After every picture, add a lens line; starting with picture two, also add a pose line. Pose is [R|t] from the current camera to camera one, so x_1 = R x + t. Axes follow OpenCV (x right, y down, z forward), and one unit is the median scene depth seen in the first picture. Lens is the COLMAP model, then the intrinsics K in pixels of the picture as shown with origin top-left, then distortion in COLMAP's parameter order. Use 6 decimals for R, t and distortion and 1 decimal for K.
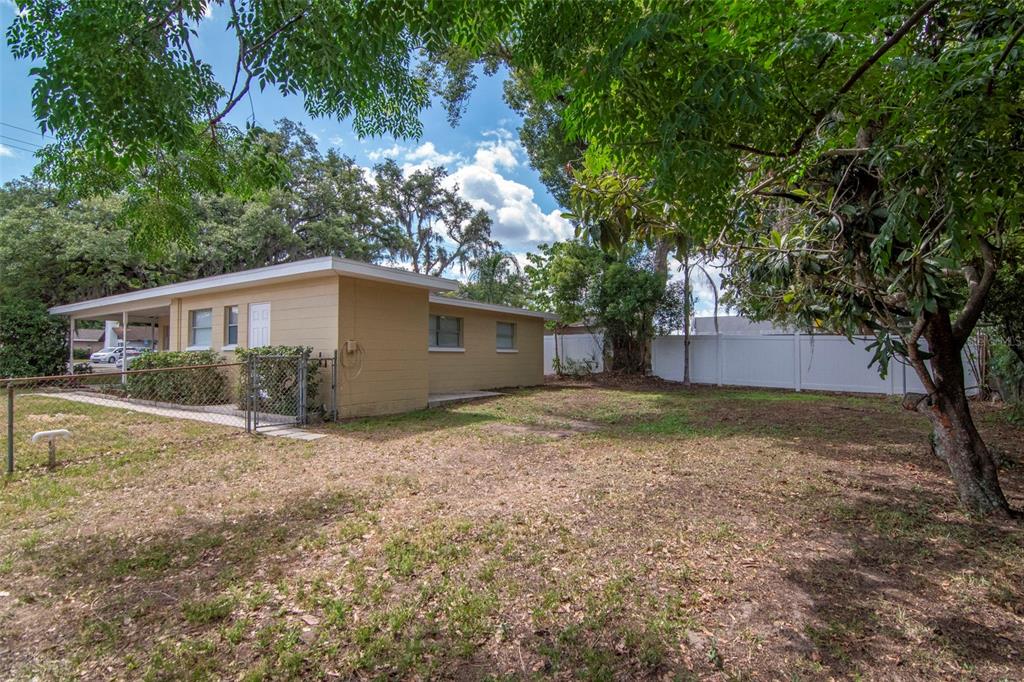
lens RADIAL K [[493.3, 0, 504.5], [0, 493.3, 343.5], [0, 0, 1]] dist [-0.007331, -0.007274]
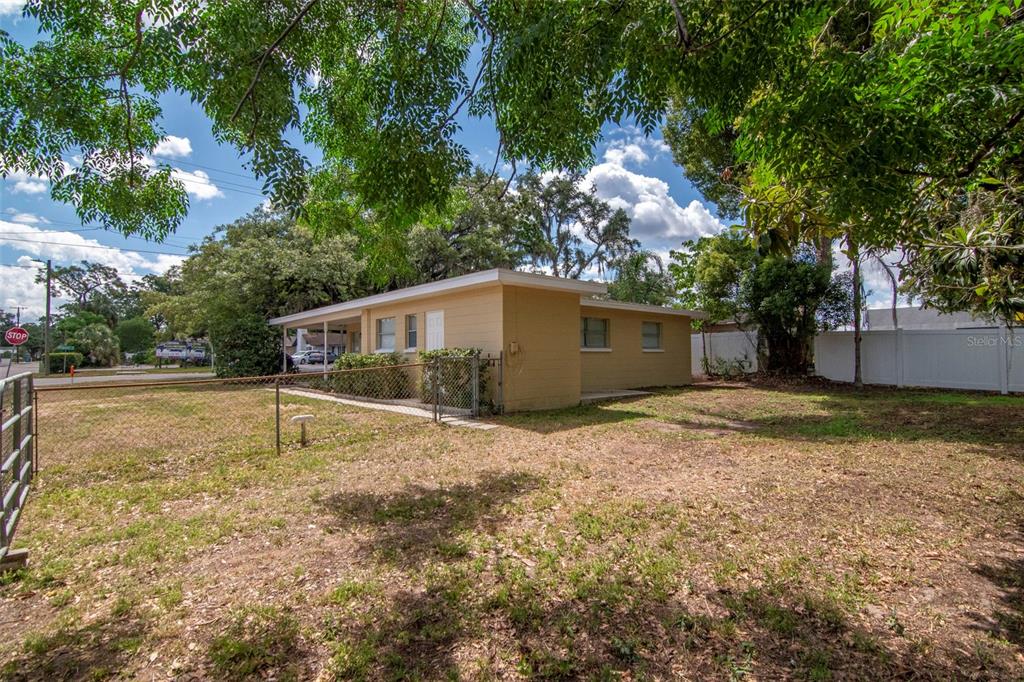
lens RADIAL K [[493.3, 0, 508.0], [0, 493.3, 344.3], [0, 0, 1]] dist [-0.007331, -0.007274]
pose [[0.965500, -0.013709, -0.260042, -0.042354], [0.013994, 0.999902, -0.000758, -0.002237], [0.260027, -0.002907, 0.965597, -0.100948]]
